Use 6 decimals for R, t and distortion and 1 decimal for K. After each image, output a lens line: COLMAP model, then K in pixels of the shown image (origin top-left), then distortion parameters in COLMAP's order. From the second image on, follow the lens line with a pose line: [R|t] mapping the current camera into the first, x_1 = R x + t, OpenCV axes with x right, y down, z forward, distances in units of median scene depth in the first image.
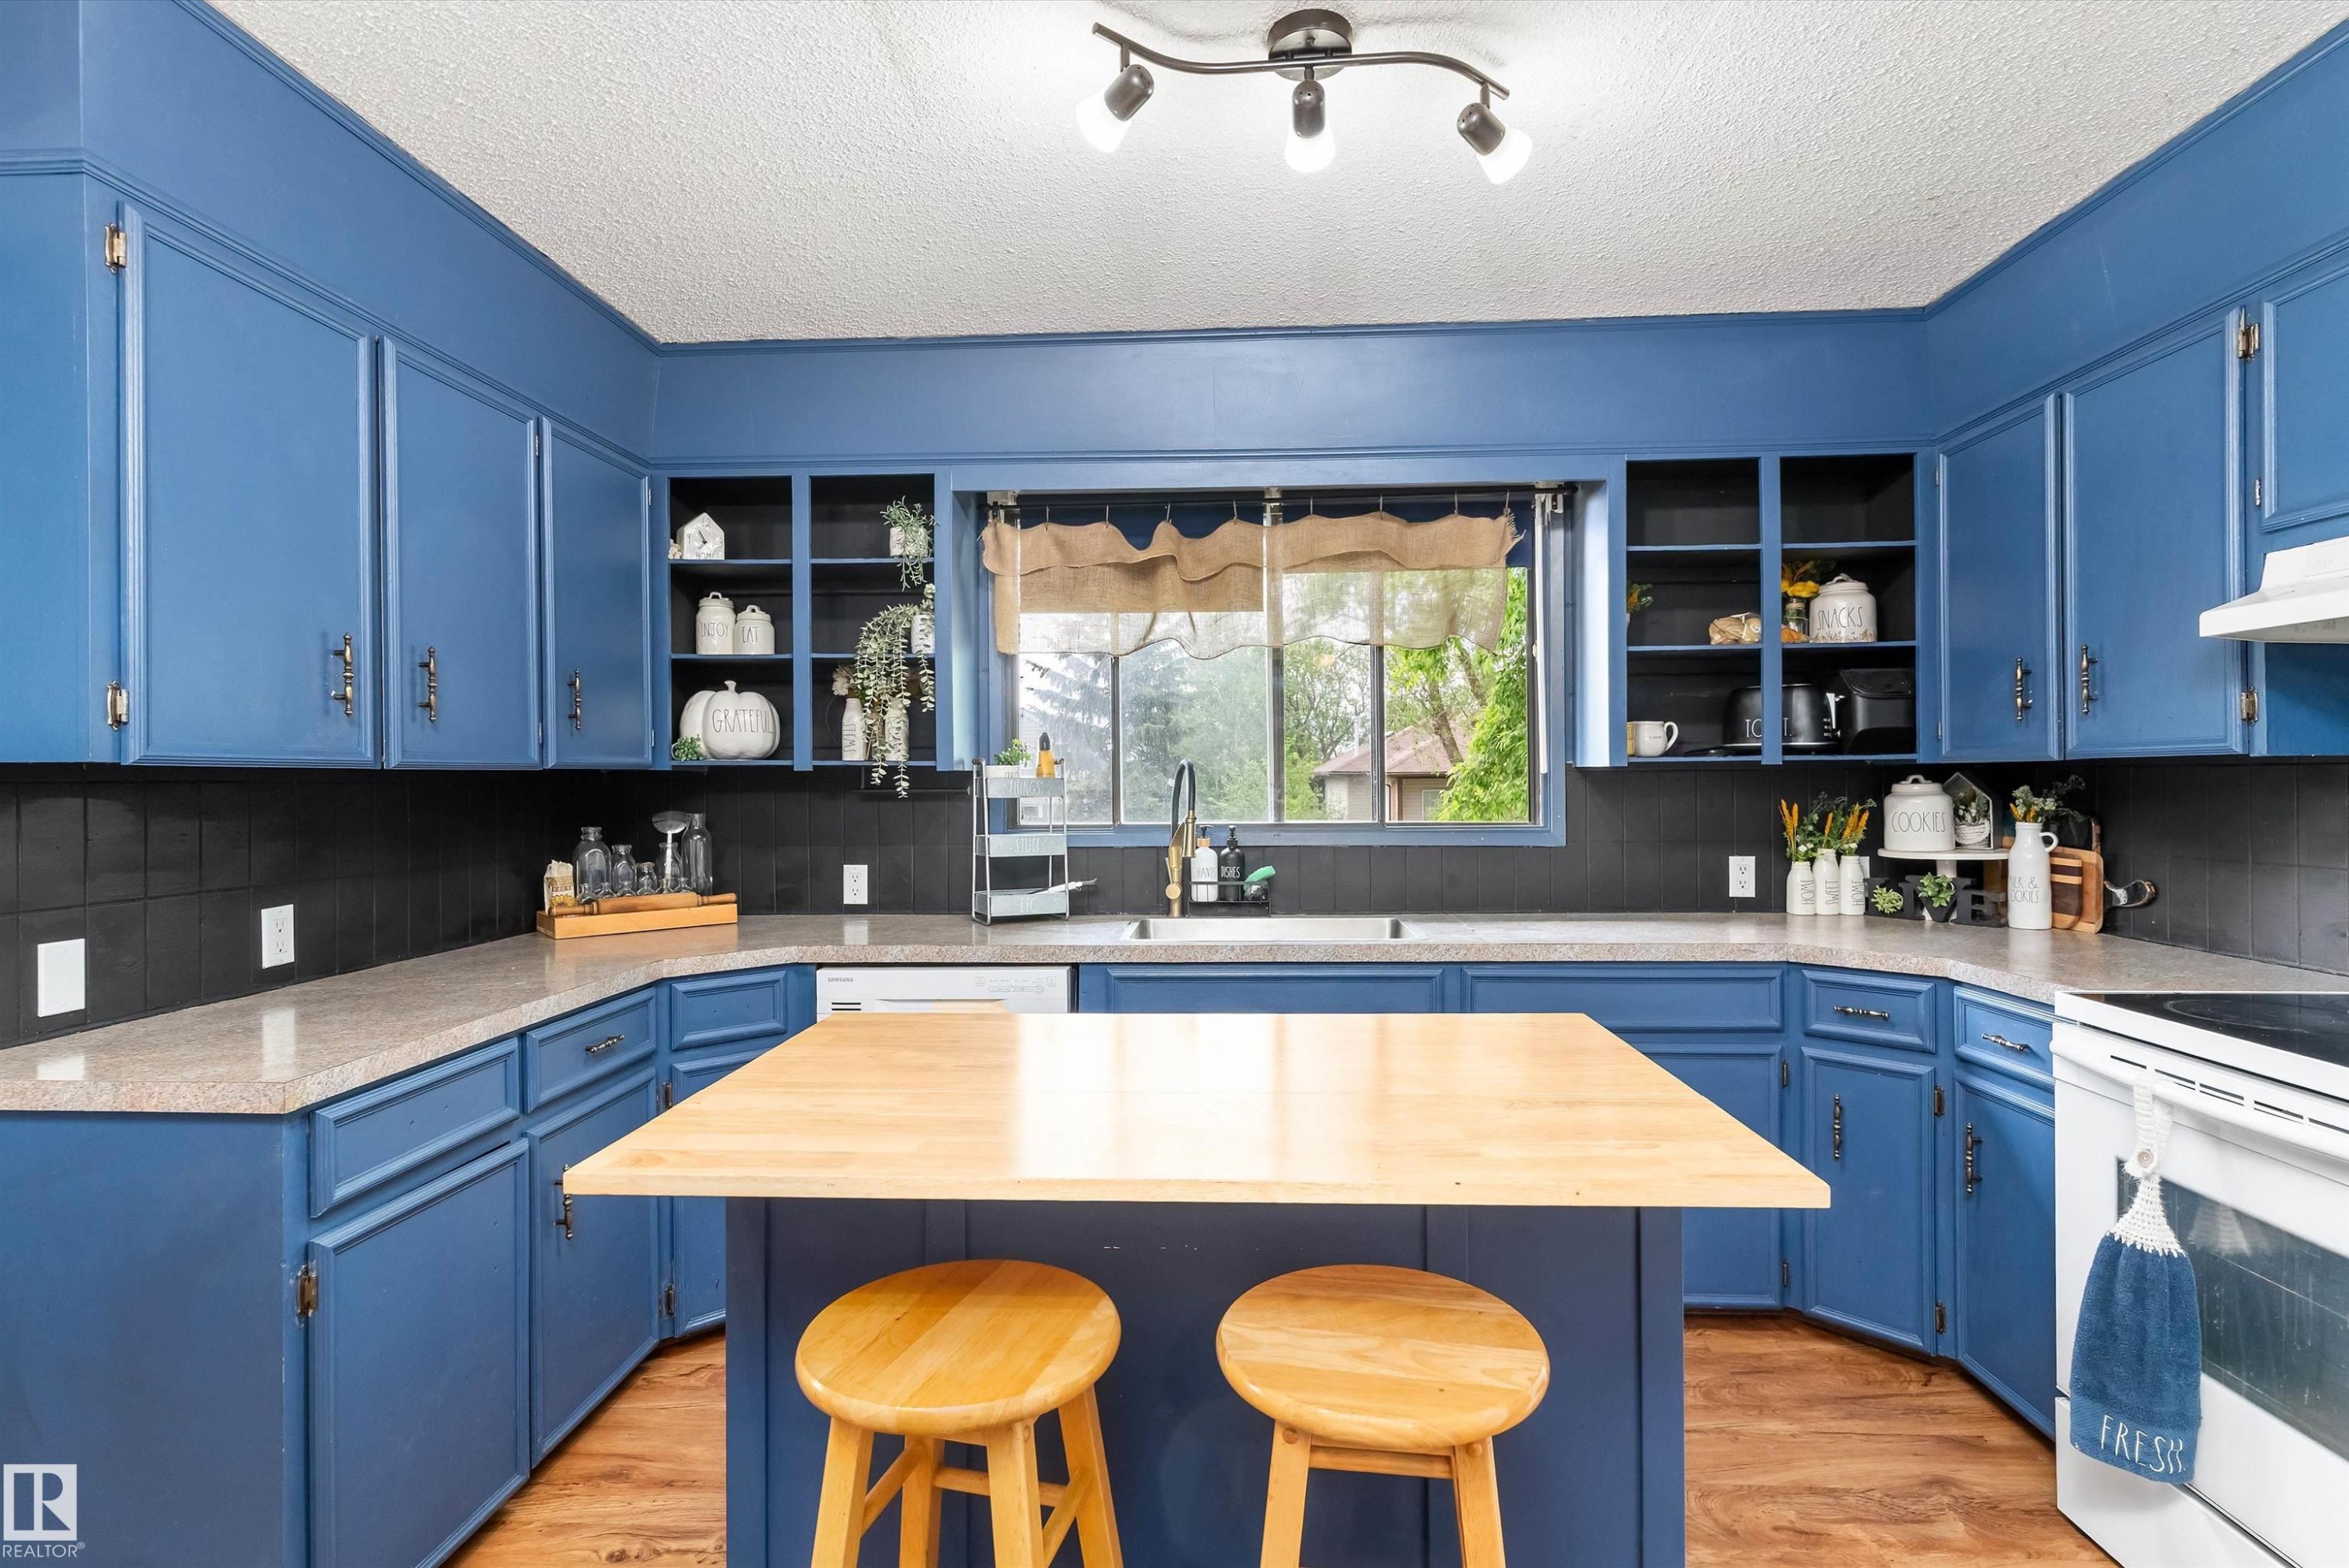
lens RADIAL K [[1128.2, 0, 1176.1], [0, 1128.2, 786.1], [0, 0, 1]] dist [0.002172, 0.000603]
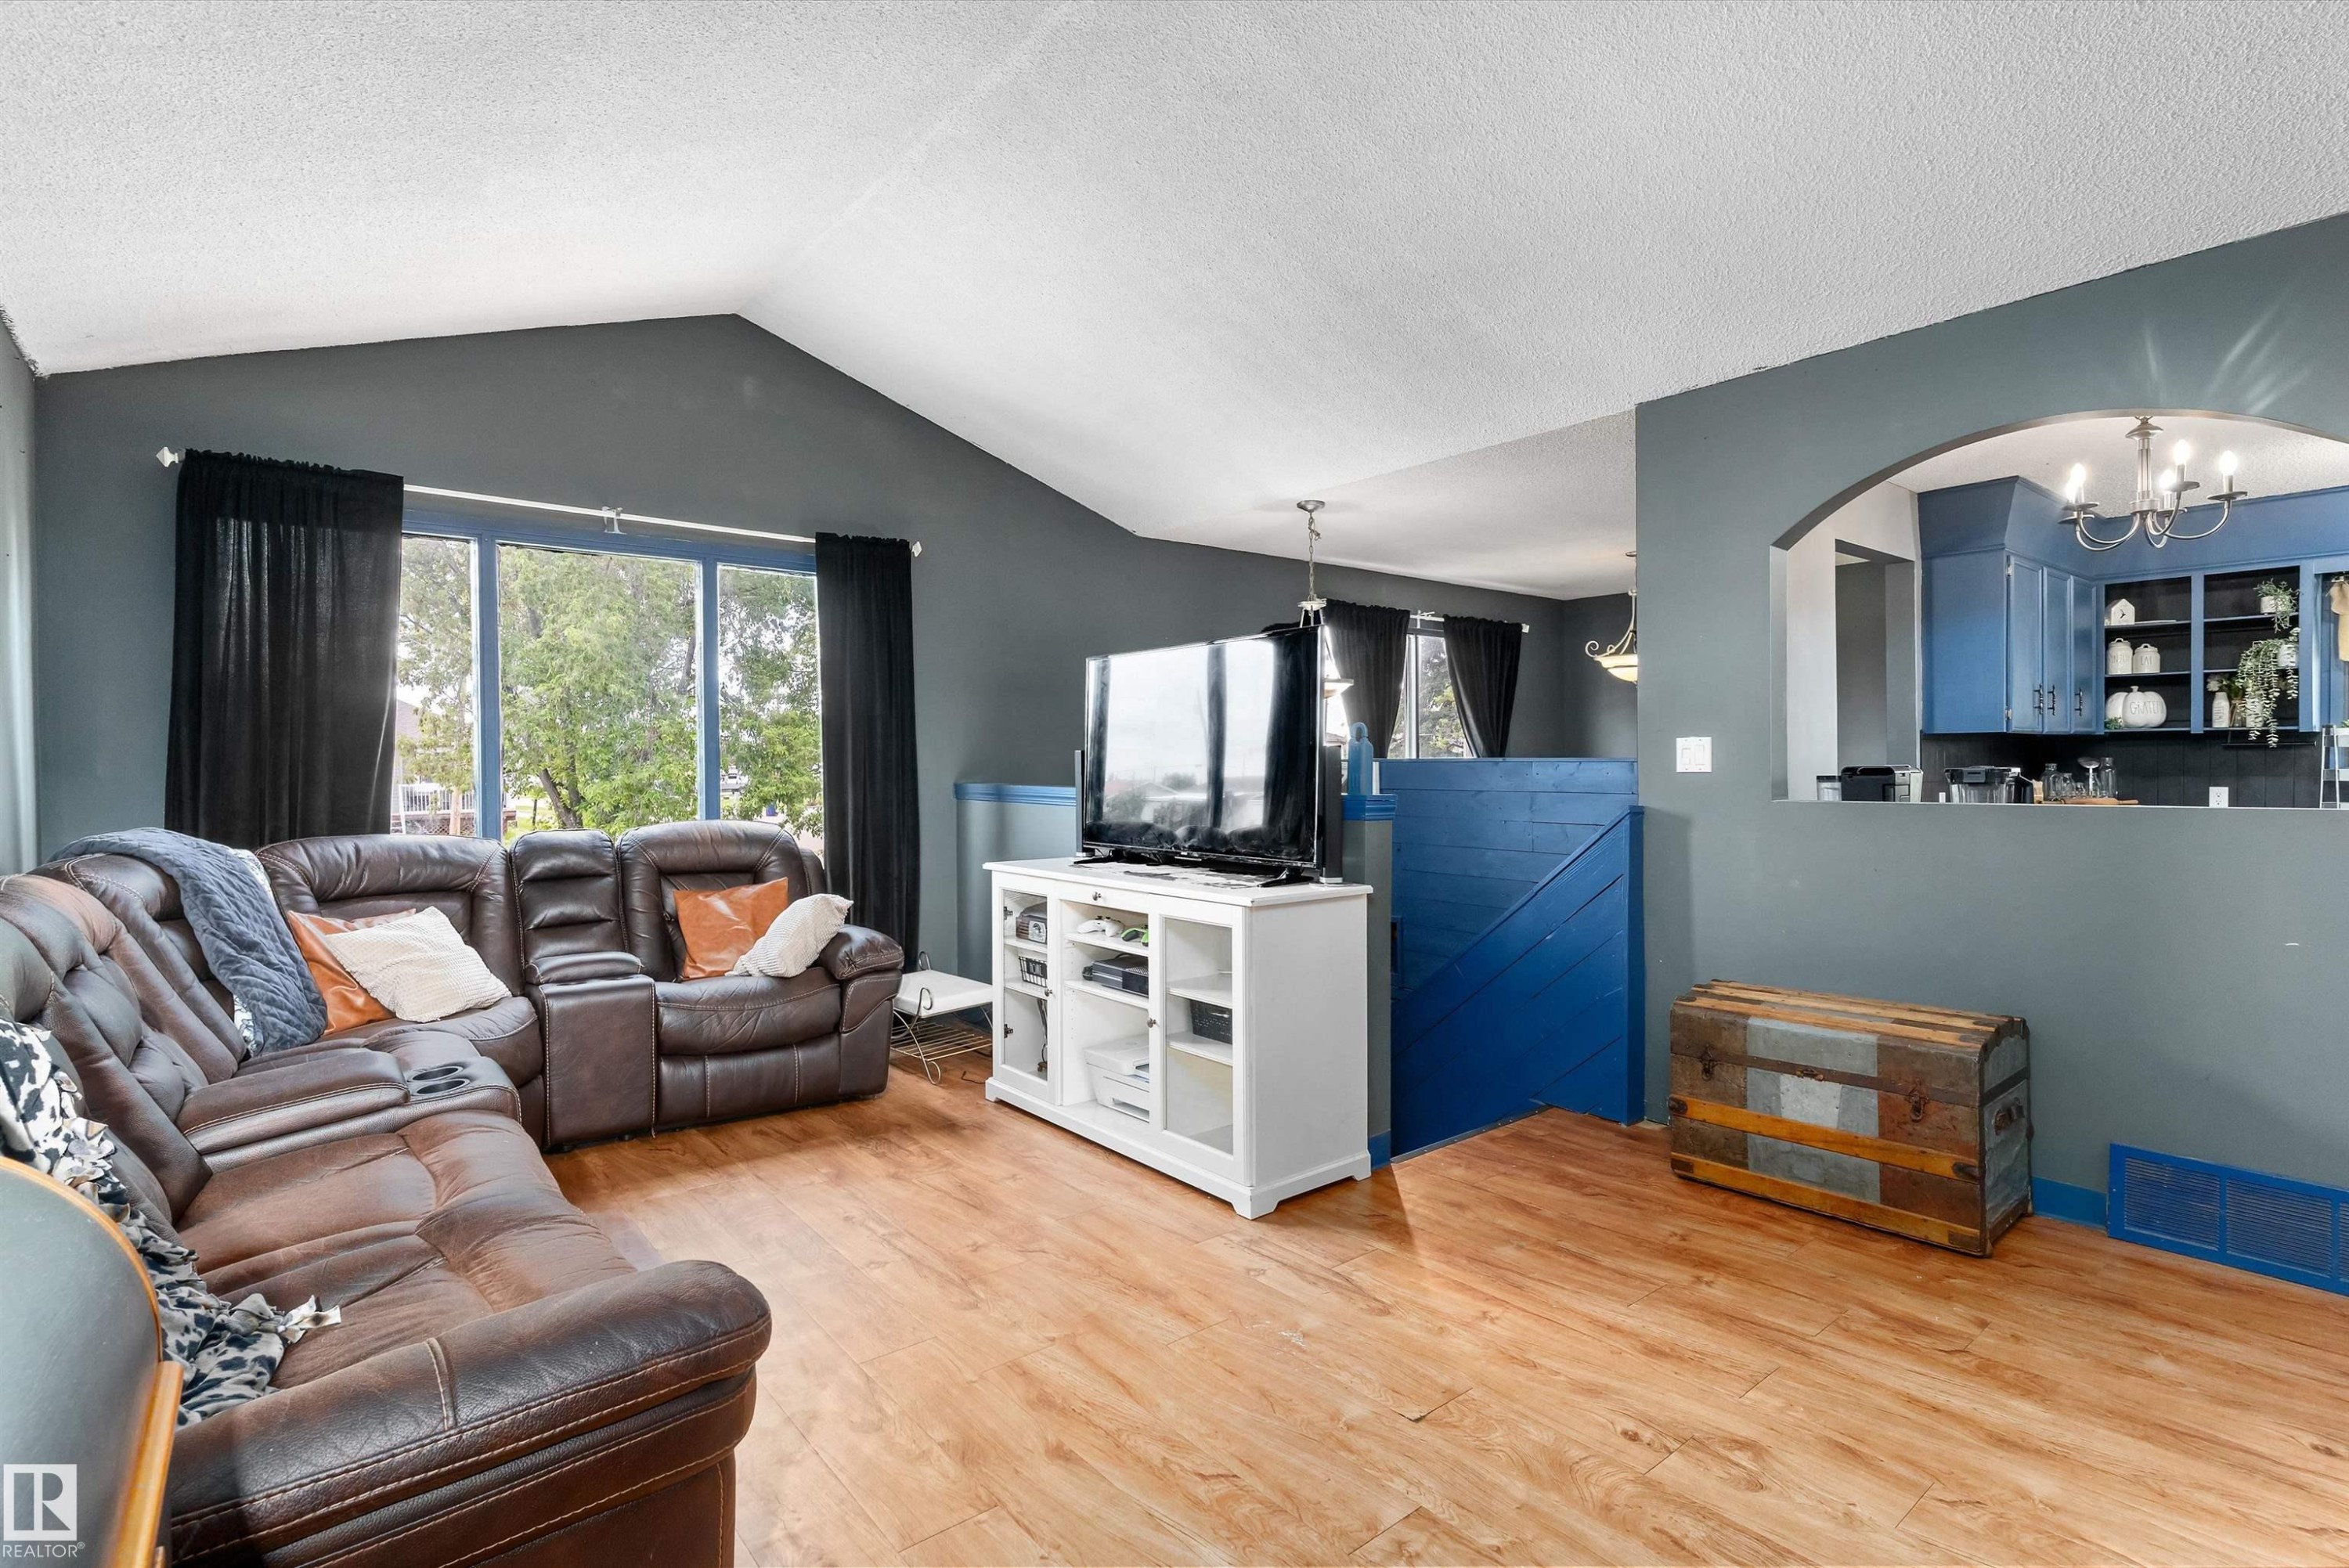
lens RADIAL K [[1128.2, 0, 1182.7], [0, 1128.2, 777.2], [0, 0, 1]] dist [0.002172, 0.000603]
pose [[0.672450, 0.009864, -0.740077, -0.072447], [0.000869, 0.999900, 0.014117, 0.030966], [0.740142, -0.010136, 0.672374, -1.490198]]
